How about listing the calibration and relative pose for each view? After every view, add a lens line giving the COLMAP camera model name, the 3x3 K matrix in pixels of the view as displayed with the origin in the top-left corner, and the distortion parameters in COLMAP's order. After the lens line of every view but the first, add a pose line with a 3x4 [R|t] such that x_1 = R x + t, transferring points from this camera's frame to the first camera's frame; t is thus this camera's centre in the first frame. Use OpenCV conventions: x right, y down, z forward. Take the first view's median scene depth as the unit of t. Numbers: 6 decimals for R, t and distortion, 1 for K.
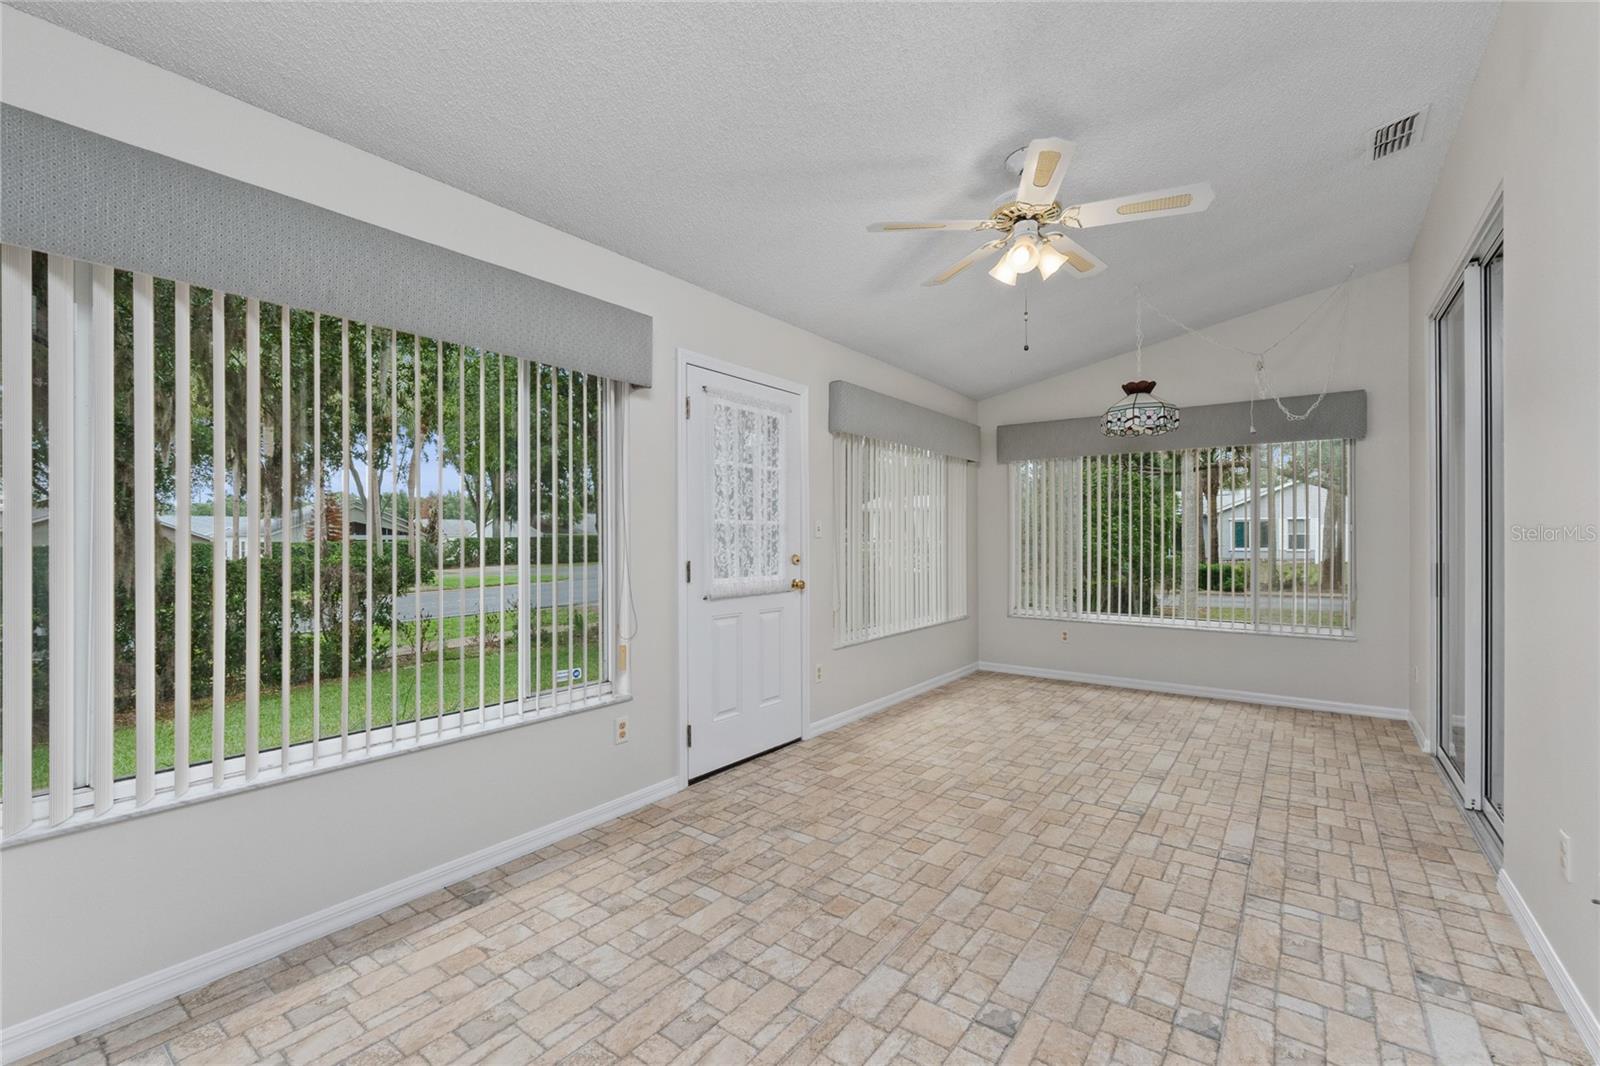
lens RADIAL K [[673.1, 0, 796.8], [0, 673.1, 537.5], [0, 0, 1]] dist [-0.009997, 0.000802]
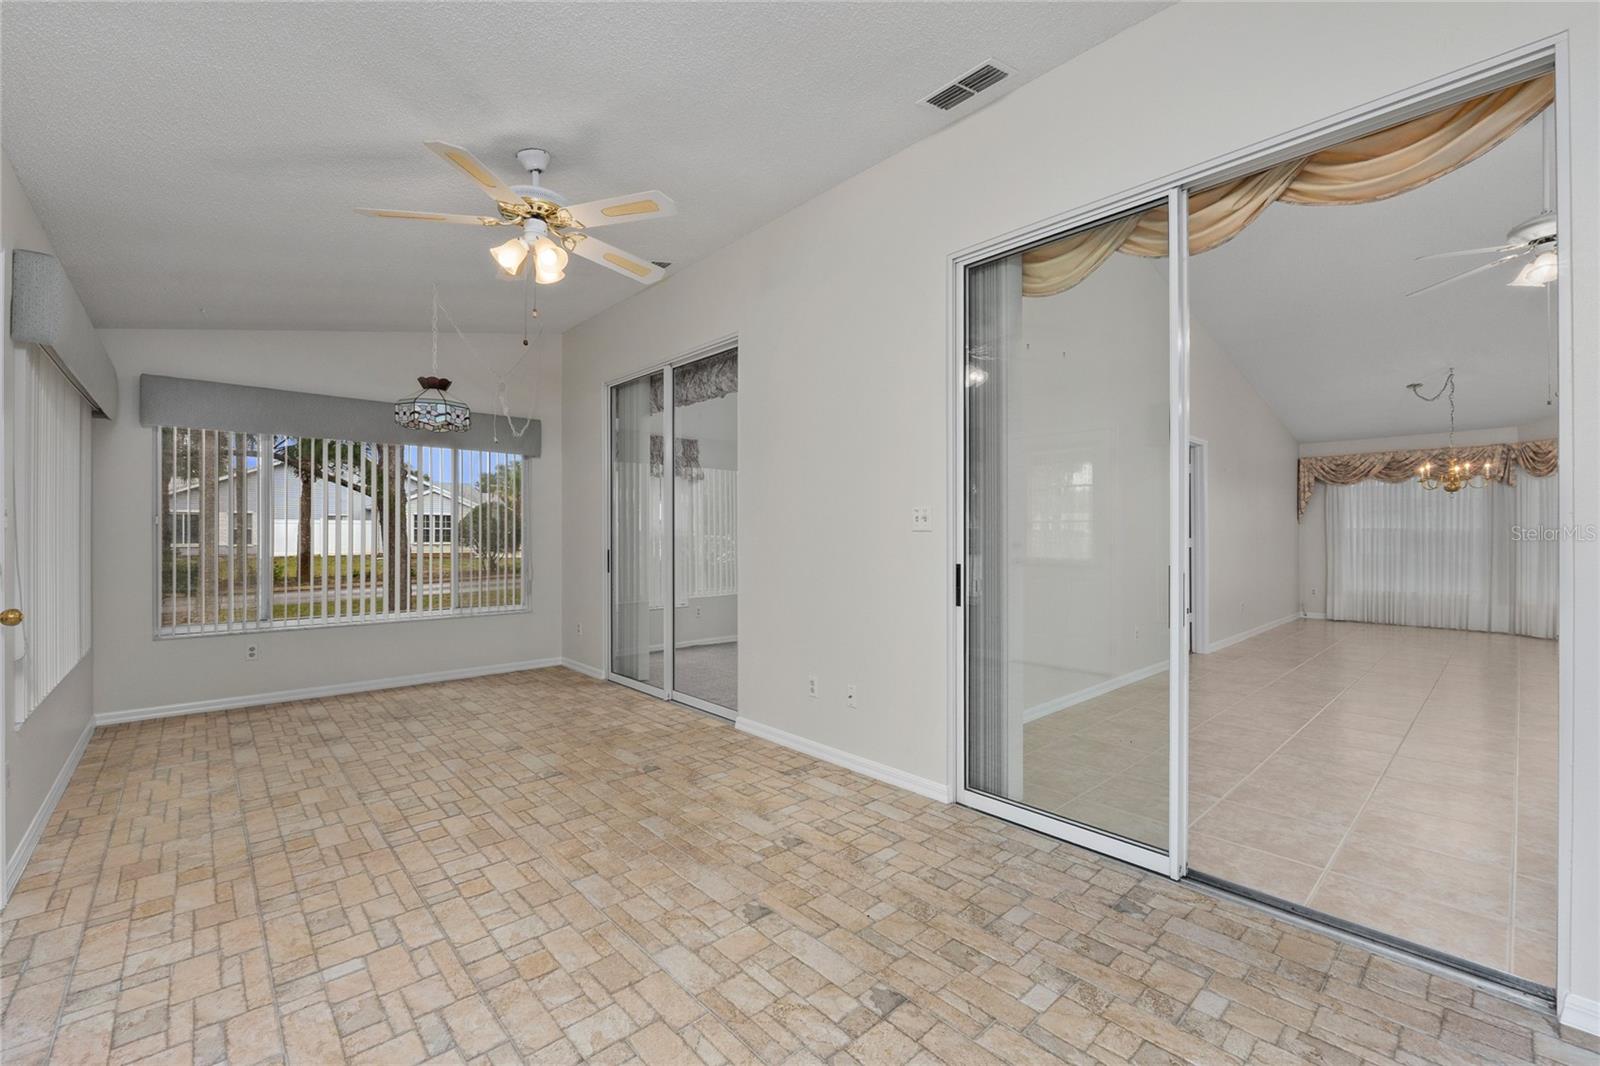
lens RADIAL K [[673.1, 0, 792.2], [0, 673.1, 534.7], [0, 0, 1]] dist [-0.009997, 0.000802]
pose [[0.183506, -0.000663, 0.983018, -0.477454], [-0.005062, 0.999986, 0.001620, 0.000241], [-0.983006, -0.005274, 0.183500, 0.354150]]
